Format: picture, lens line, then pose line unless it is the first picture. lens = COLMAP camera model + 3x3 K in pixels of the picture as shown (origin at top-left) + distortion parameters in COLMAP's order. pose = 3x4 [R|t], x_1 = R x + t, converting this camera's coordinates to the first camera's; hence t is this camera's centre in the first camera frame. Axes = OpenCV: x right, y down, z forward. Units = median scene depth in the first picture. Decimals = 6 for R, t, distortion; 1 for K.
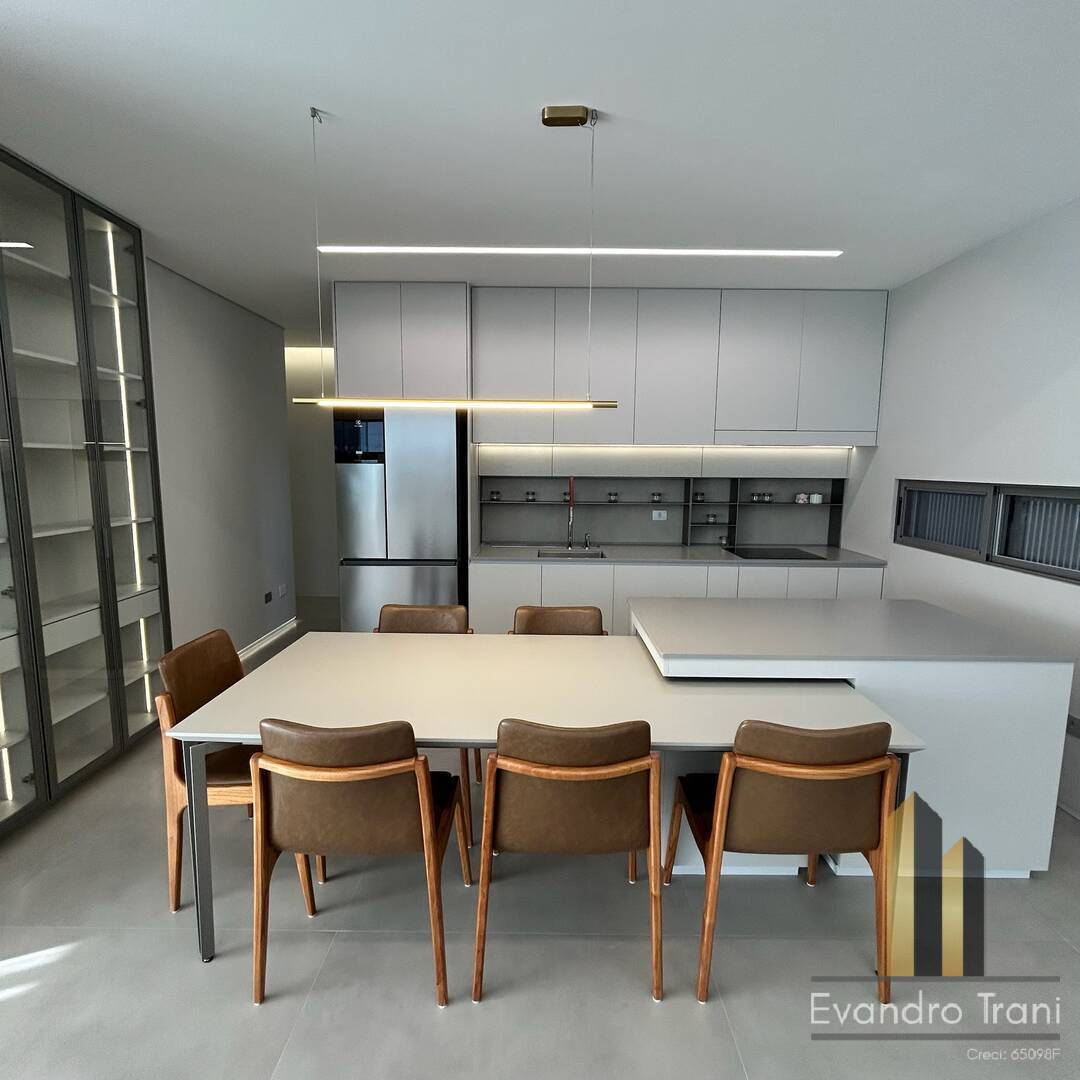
lens RADIAL K [[583.4, 0, 541.3], [0, 583.4, 539.2], [0, 0, 1]] dist [0.007799, 0.003375]
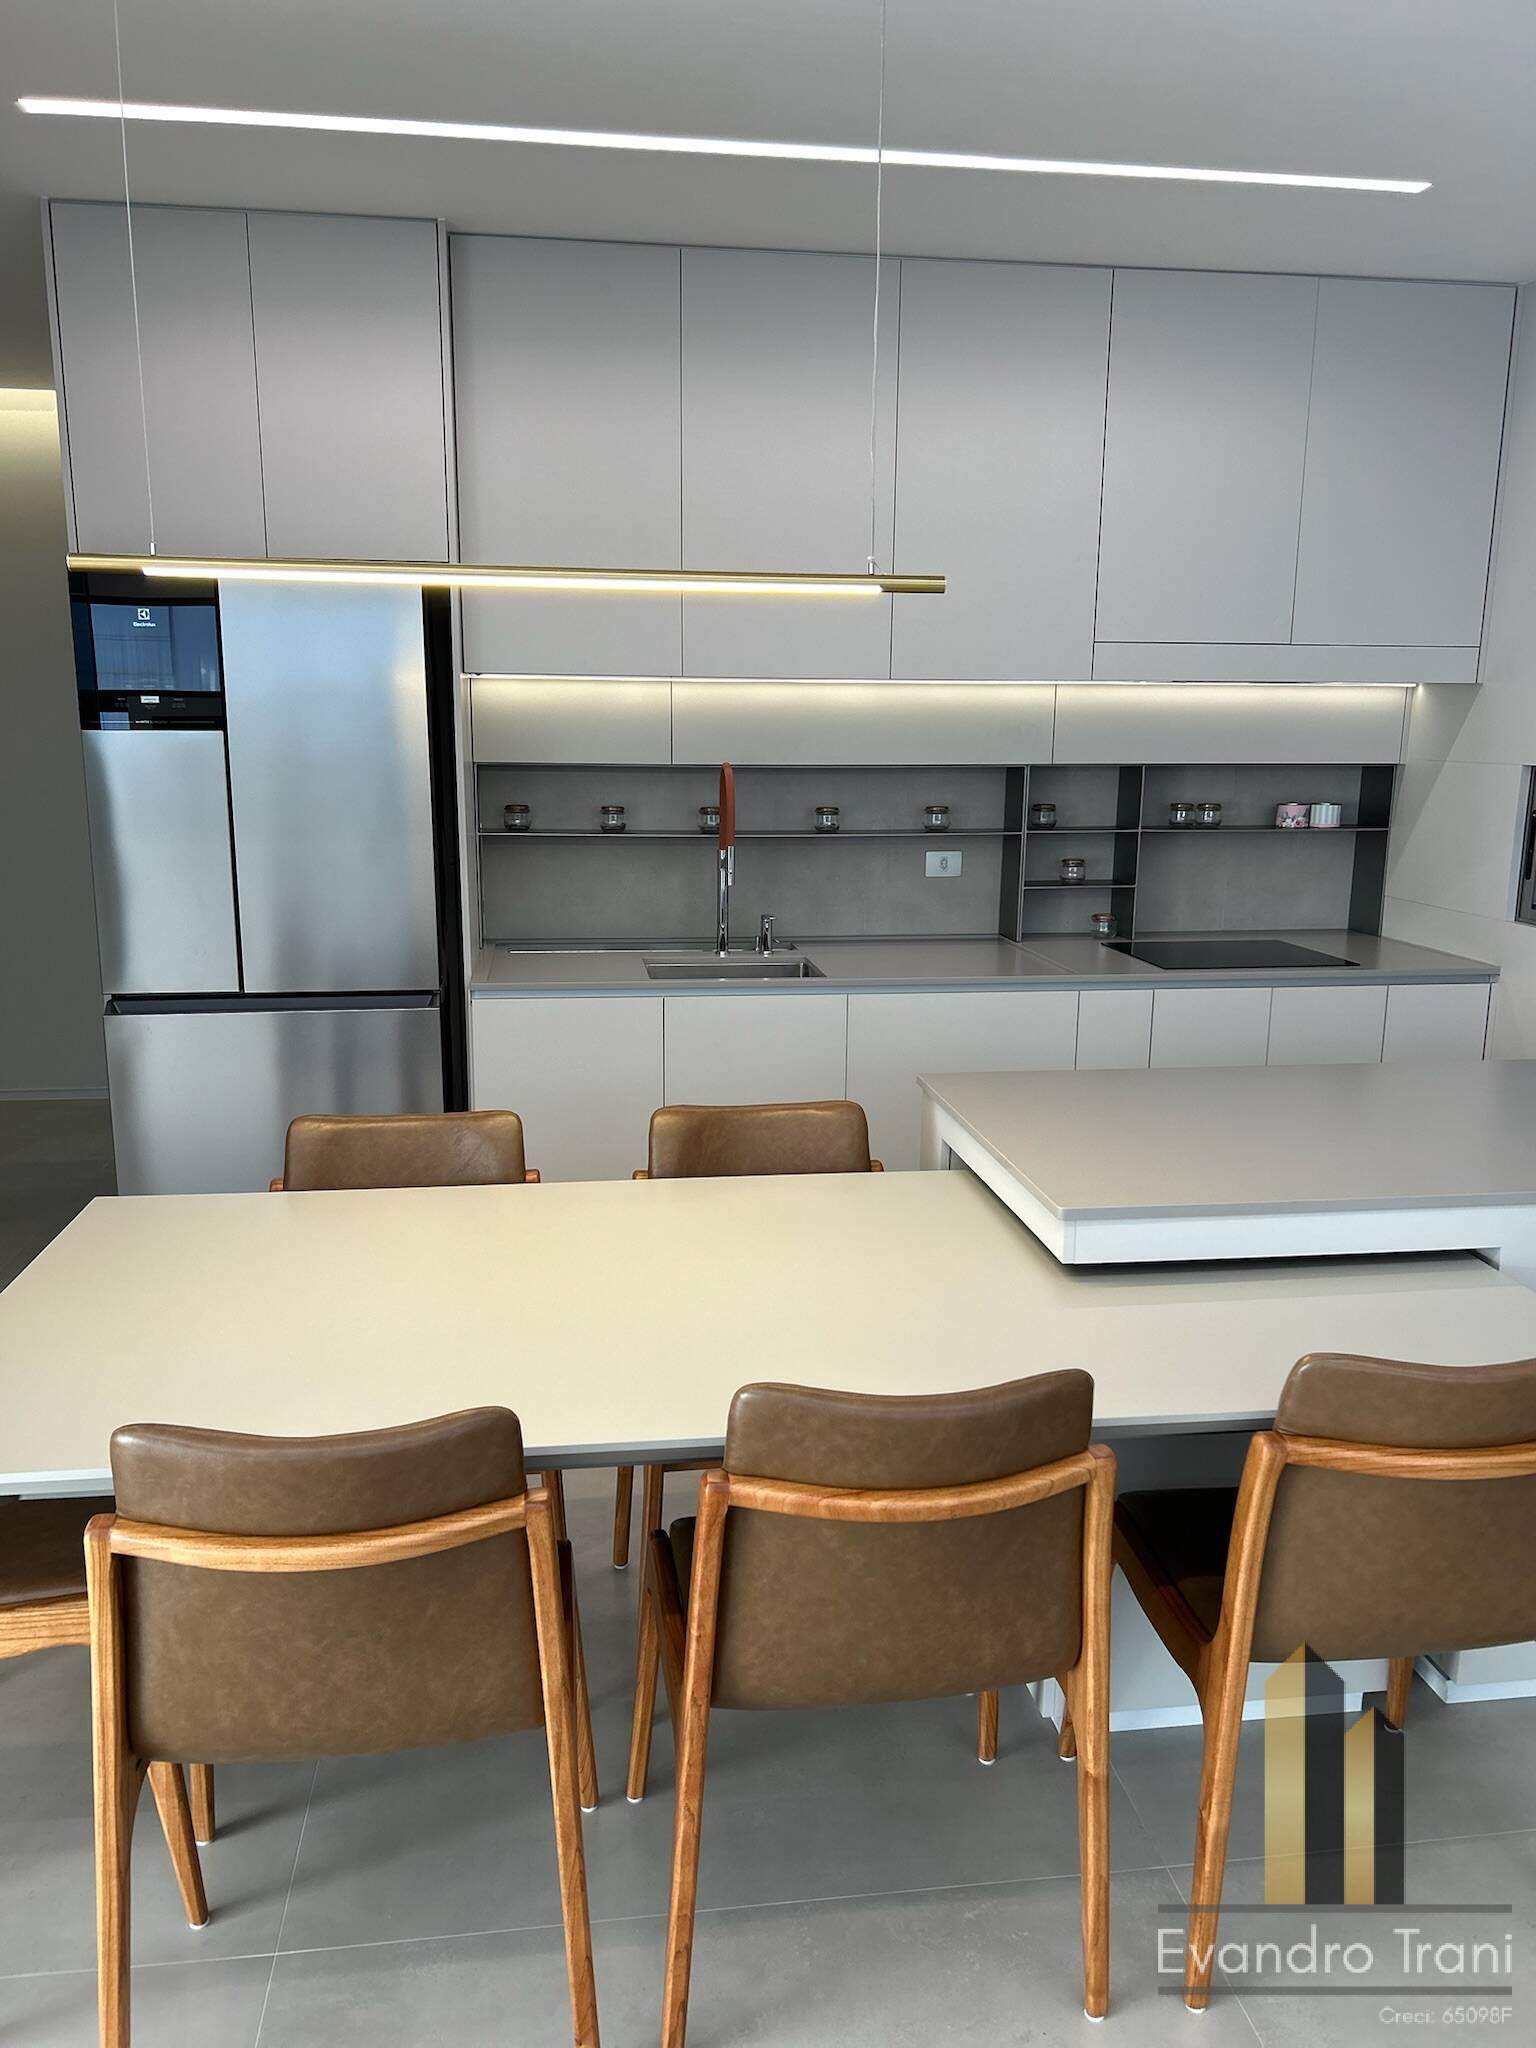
lens RADIAL K [[1548.4, 0, 763.1], [0, 1548.4, 1036.2], [0, 0, 1]] dist [0.059166, -0.044004]
pose [[0.989576, -0.029761, 0.140902, -0.127102], [0.019708, 0.997195, 0.072212, -0.005825], [-0.142656, -0.068682, 0.987386, -0.027799]]
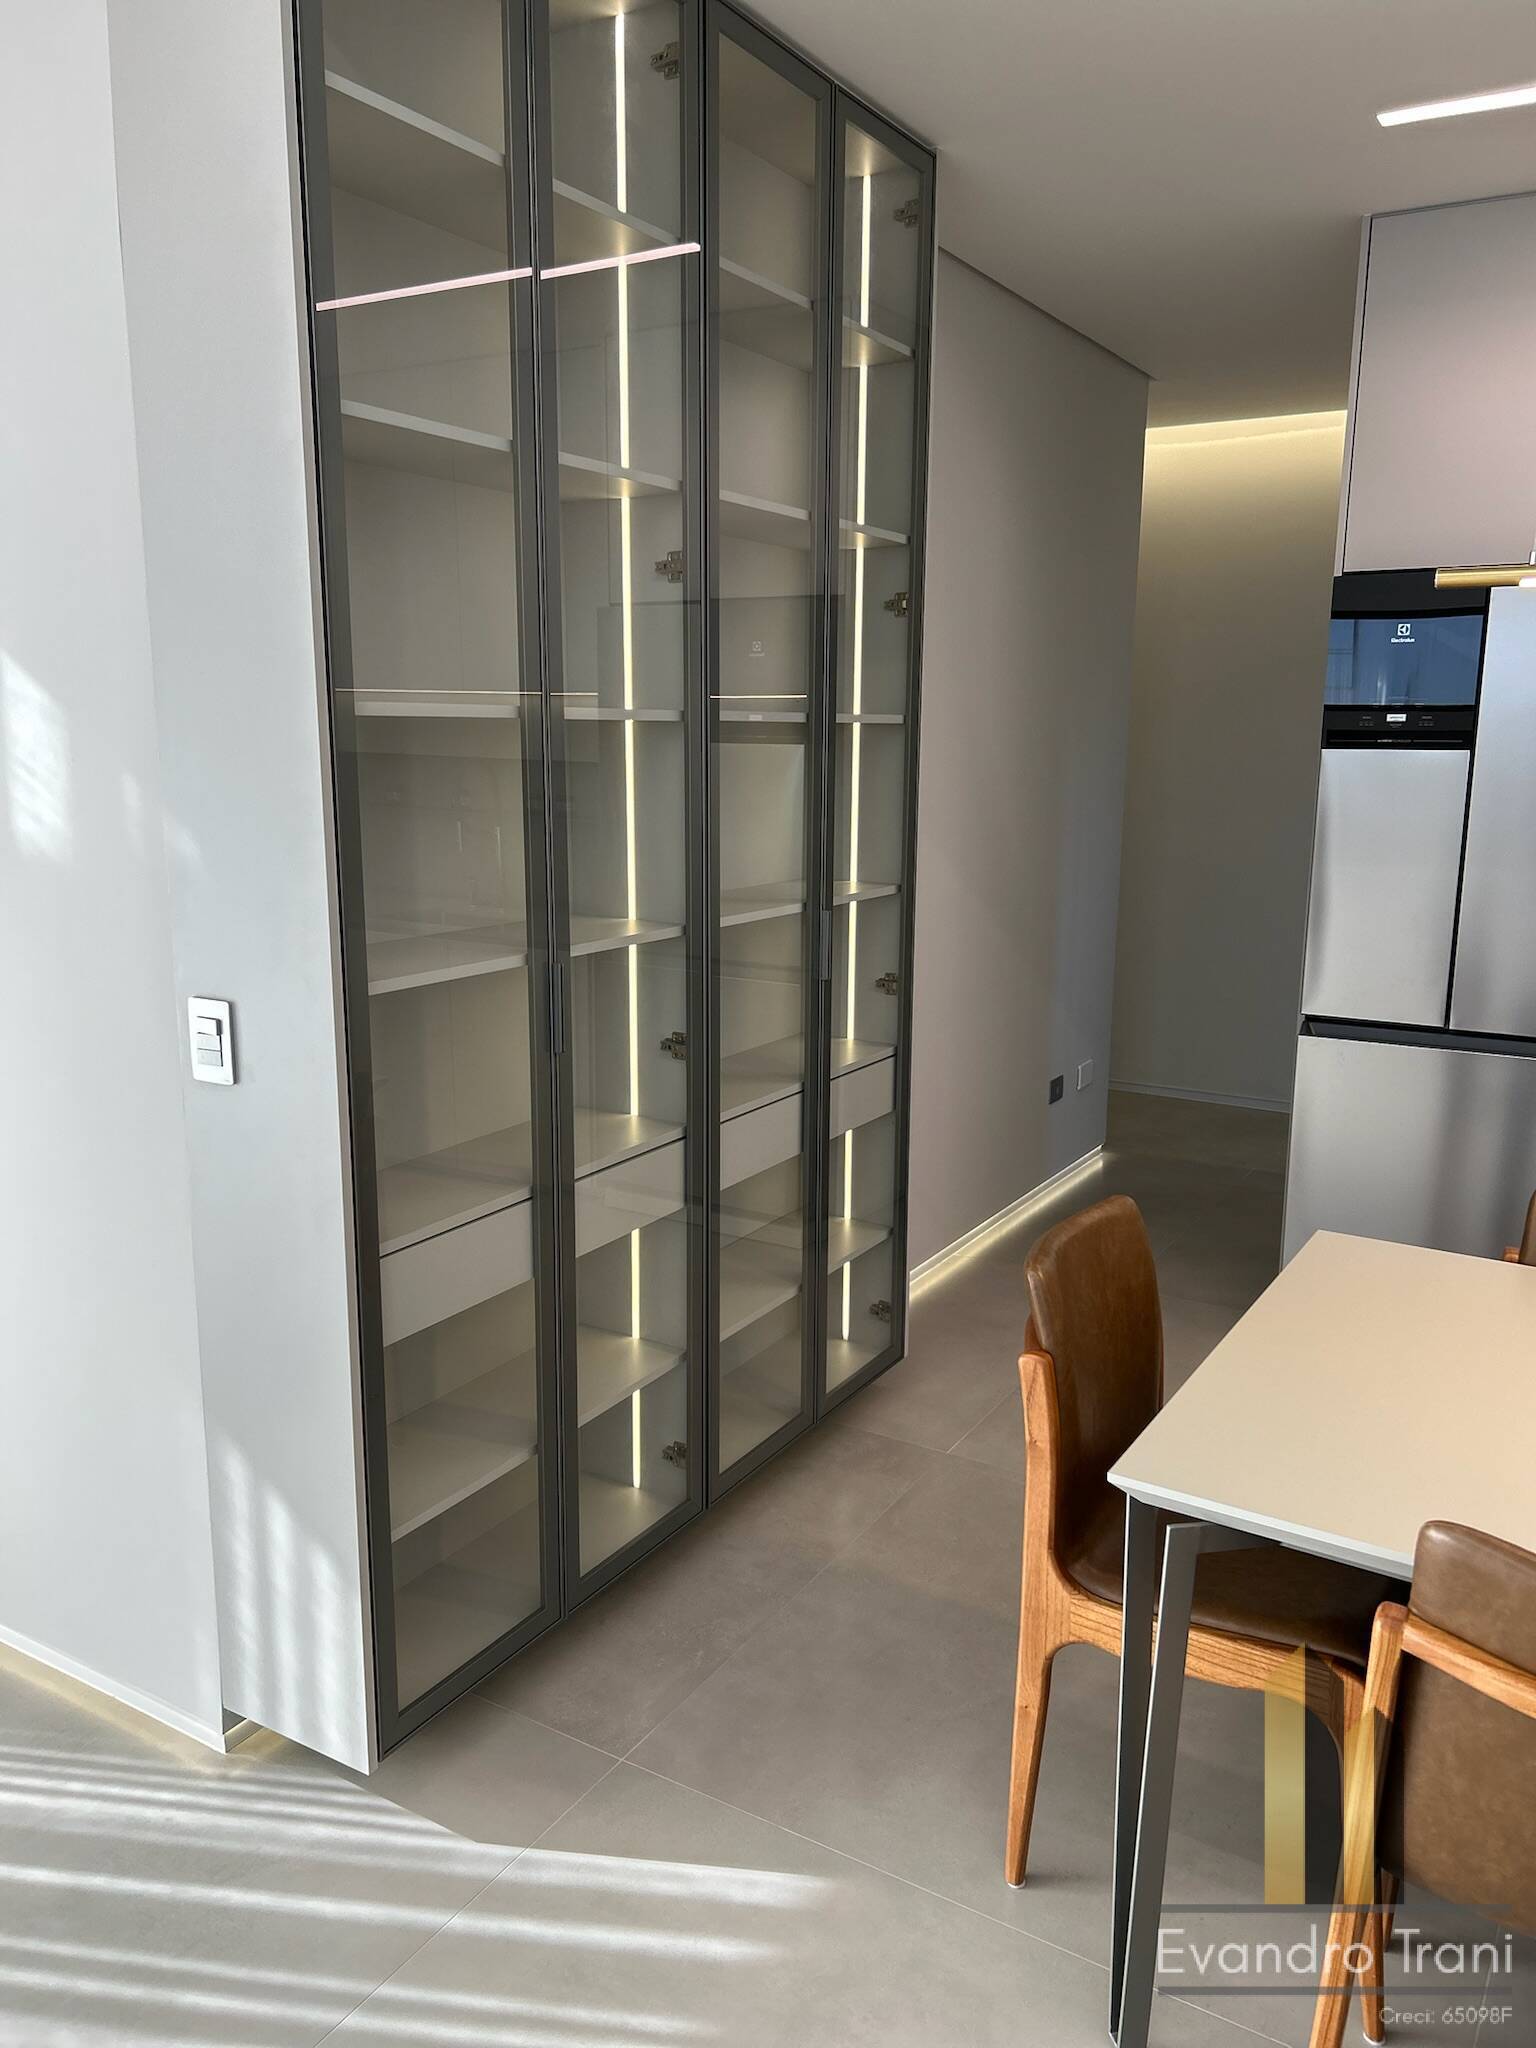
lens RADIAL K [[1548.4, 0, 765.2], [0, 1548.4, 1030.8], [0, 0, 1]] dist [0.059166, -0.044004]
pose [[0.863768, 0.096940, -0.494477, -0.246862], [-0.066685, 0.994680, 0.078515, -0.017215], [0.499458, -0.034845, 0.865637, 0.004708]]
